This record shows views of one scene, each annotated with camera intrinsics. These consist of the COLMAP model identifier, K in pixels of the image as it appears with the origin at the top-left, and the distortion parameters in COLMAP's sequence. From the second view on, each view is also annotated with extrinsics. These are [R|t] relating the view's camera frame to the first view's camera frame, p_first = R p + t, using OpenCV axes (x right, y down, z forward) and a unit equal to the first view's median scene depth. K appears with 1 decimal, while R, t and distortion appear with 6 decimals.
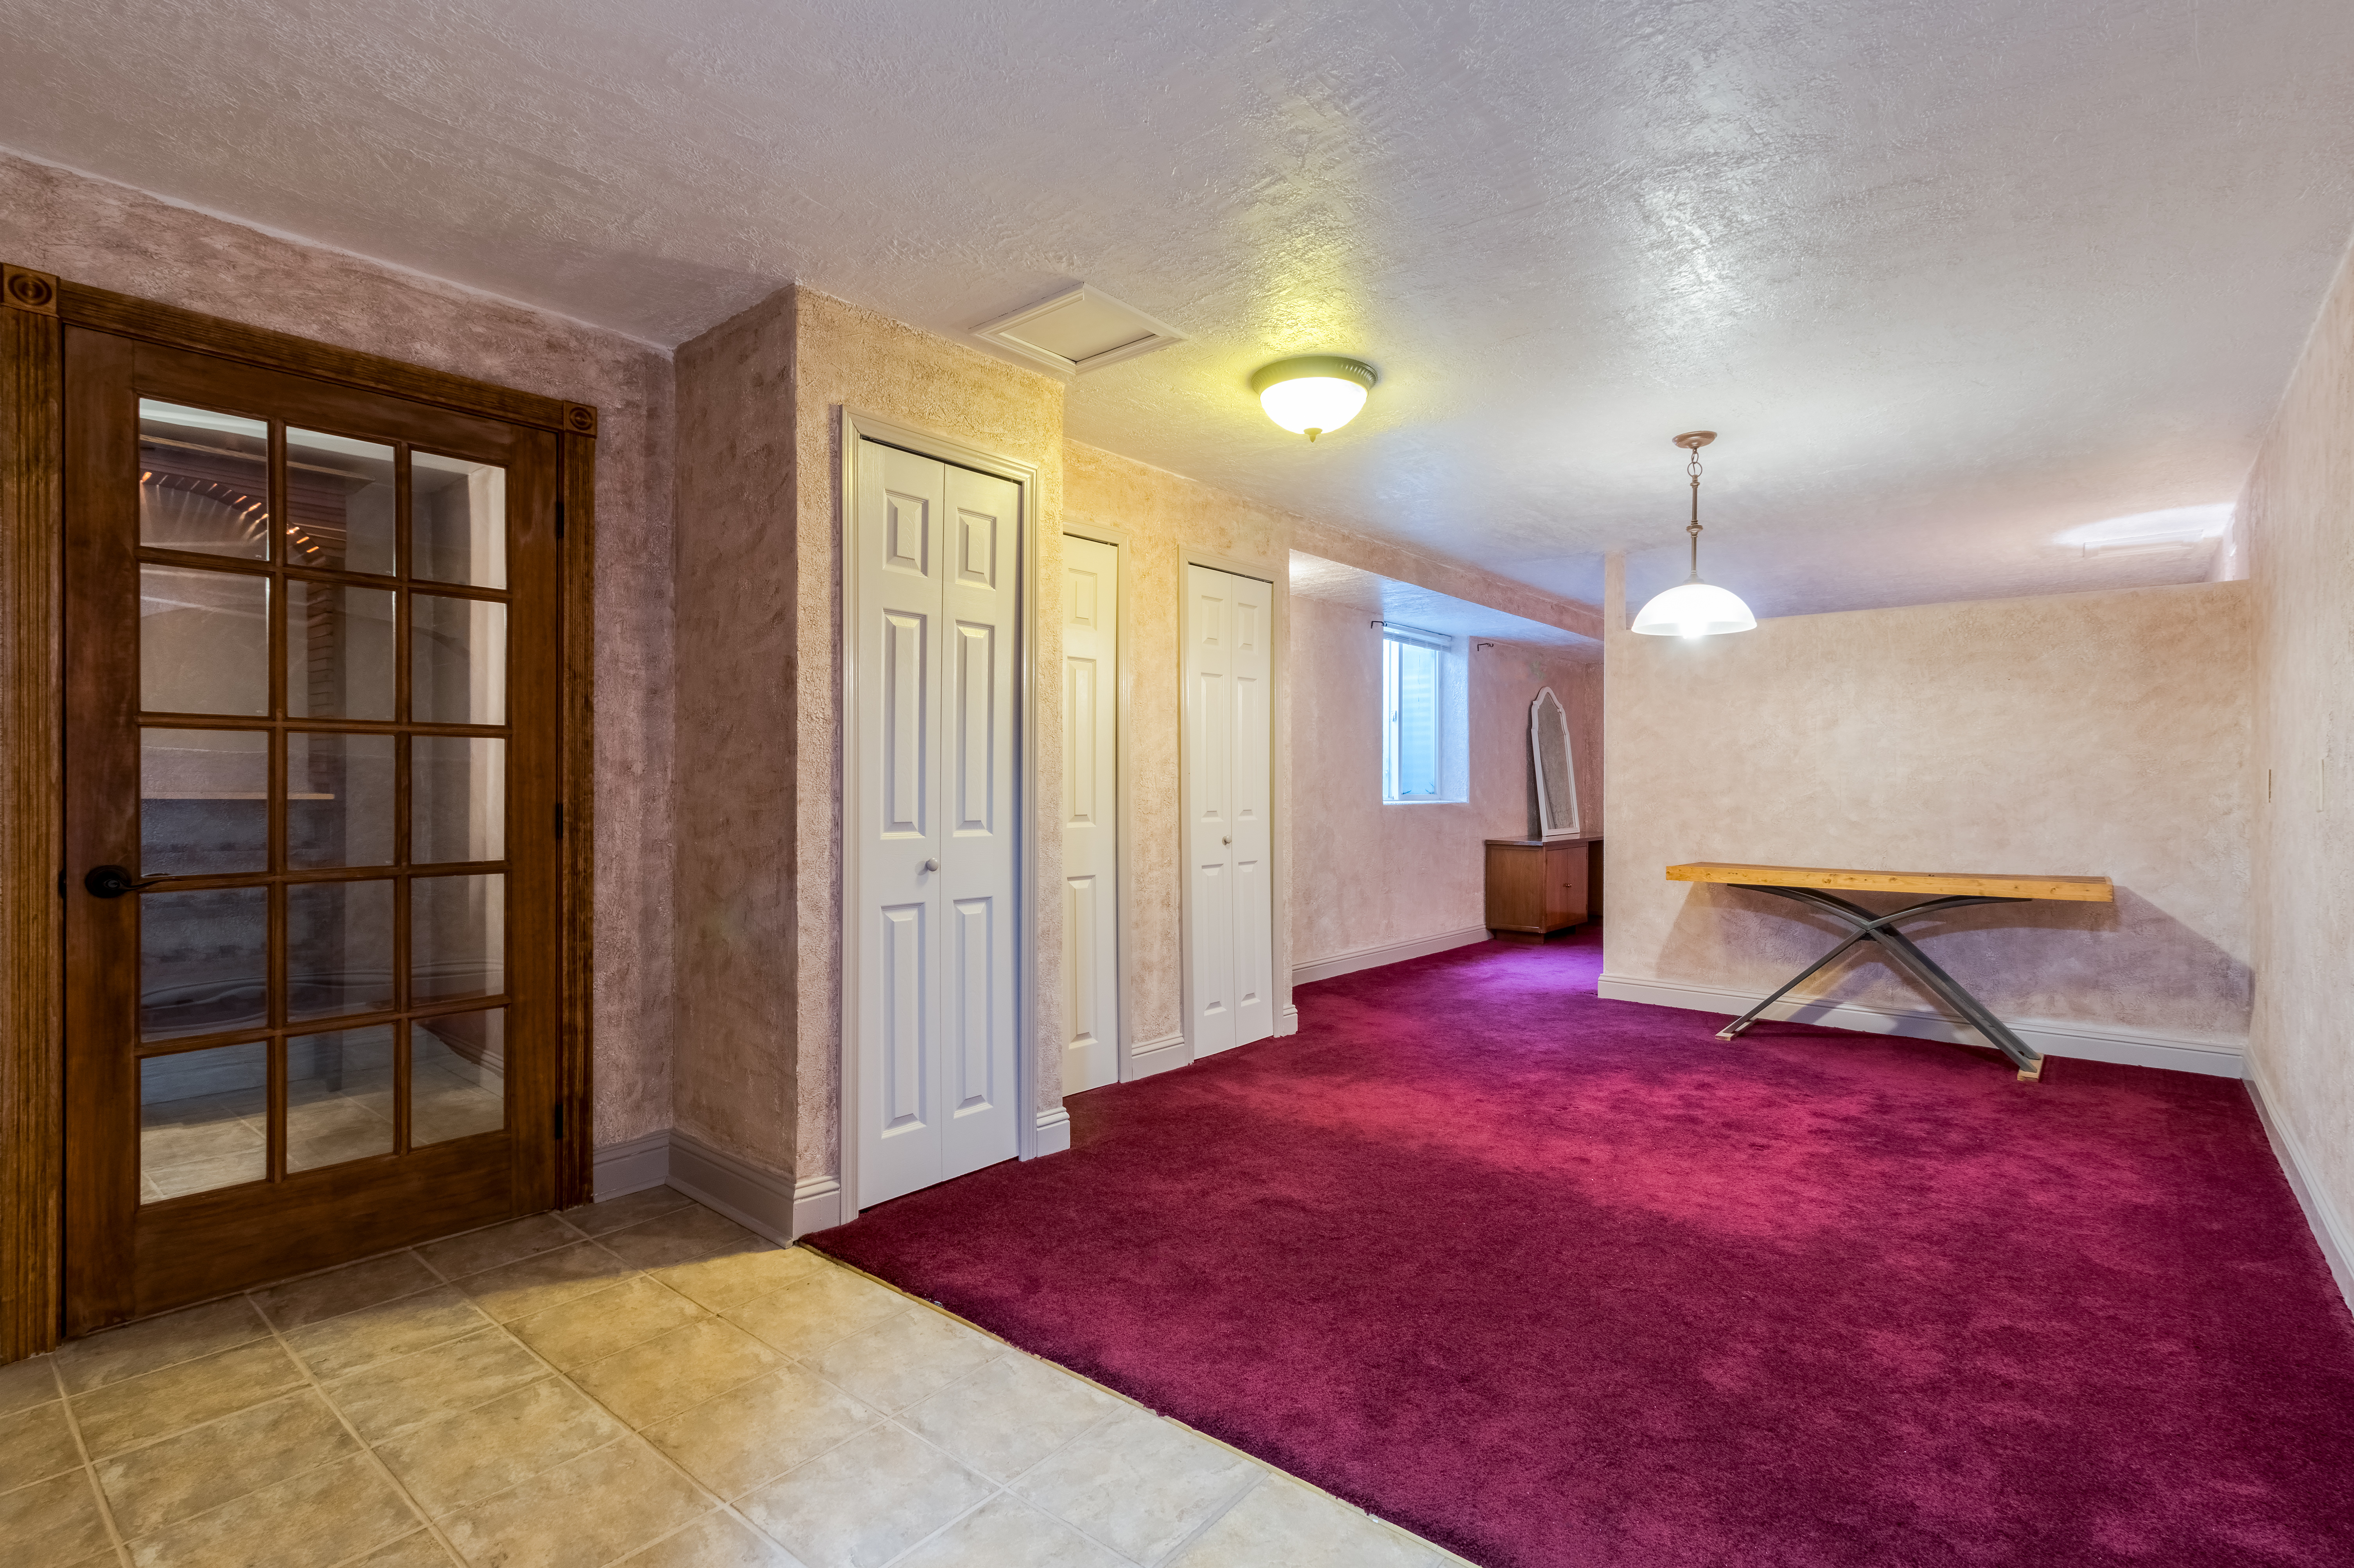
lens RADIAL K [[1115.4, 0, 1177.6], [0, 1115.4, 779.1], [0, 0, 1]] dist [0.003489, -0.000446]
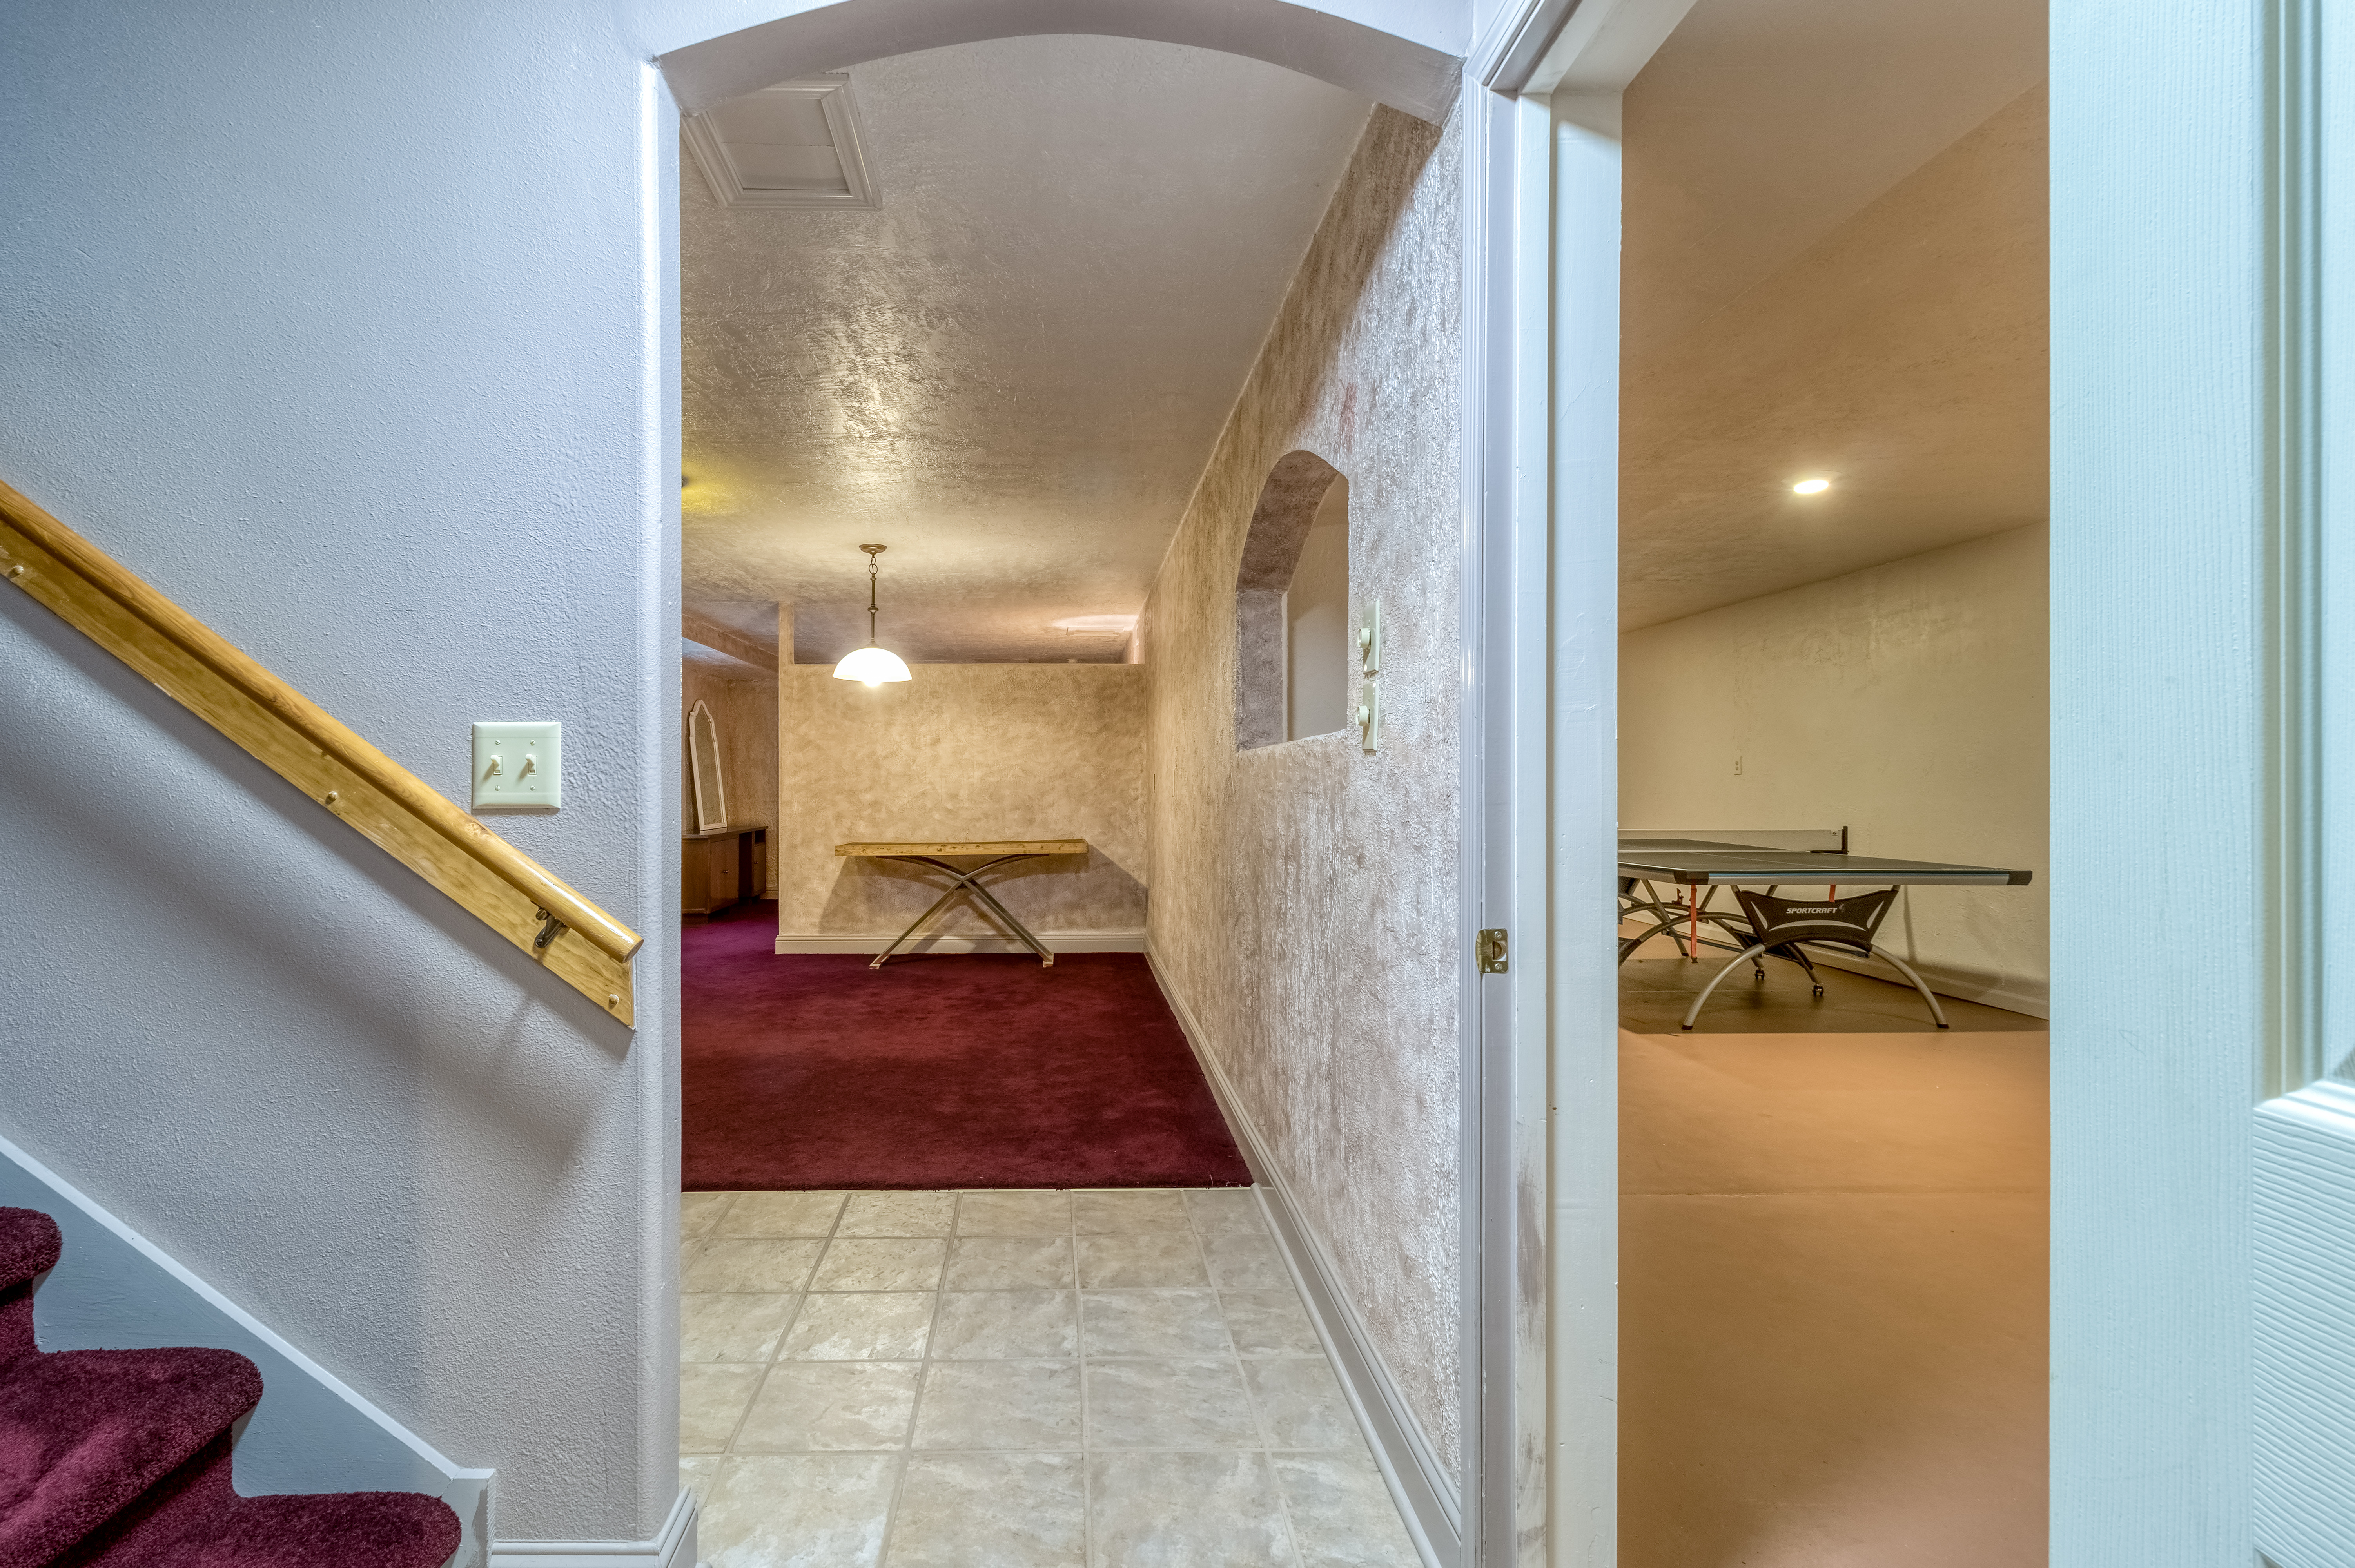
lens RADIAL K [[1115.8, 0, 1178.1], [0, 1115.8, 779.1], [0, 0, 1]] dist [0.003489, -0.000446]
pose [[0.698279, -0.004384, 0.715812, -0.237887], [0.004166, 0.999989, 0.002061, -0.003252], [-0.715814, 0.001543, 0.698290, -0.237130]]
